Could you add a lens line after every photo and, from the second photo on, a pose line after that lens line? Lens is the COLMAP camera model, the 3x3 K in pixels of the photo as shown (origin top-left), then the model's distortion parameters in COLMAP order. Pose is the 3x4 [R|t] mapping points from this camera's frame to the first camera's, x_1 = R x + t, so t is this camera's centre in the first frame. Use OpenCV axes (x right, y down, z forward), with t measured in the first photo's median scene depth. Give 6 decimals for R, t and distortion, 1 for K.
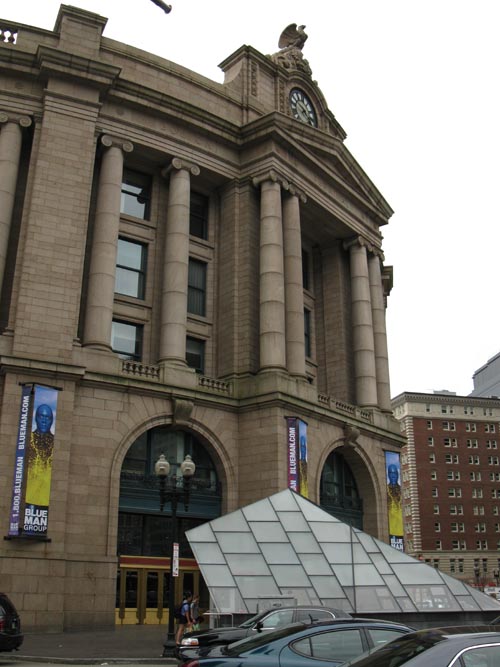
lens RADIAL K [[708.5, 0, 320.9], [0, 708.5, 333.9], [0, 0, 1]] dist [-0.155006, 0.055629]
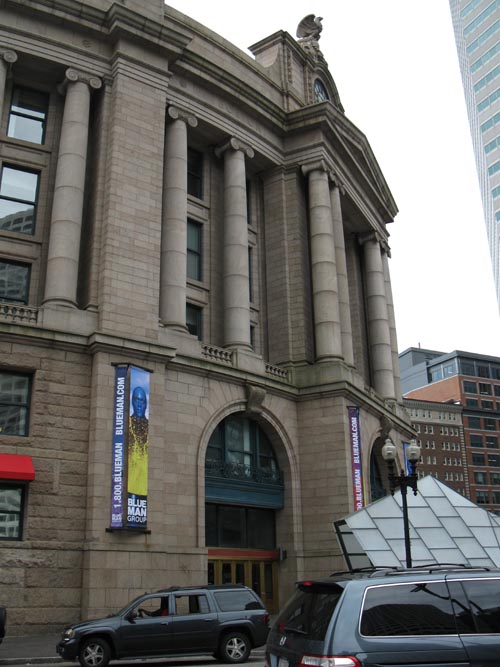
lens RADIAL K [[708.5, 0, 320.9], [0, 708.5, 333.9], [0, 0, 1]] dist [-0.155006, 0.055629]
pose [[0.981167, 0.045836, 0.187646, -0.284598], [-0.047039, 0.998891, 0.001964, 0.014120], [-0.187348, -0.010753, 0.982235, 0.020084]]
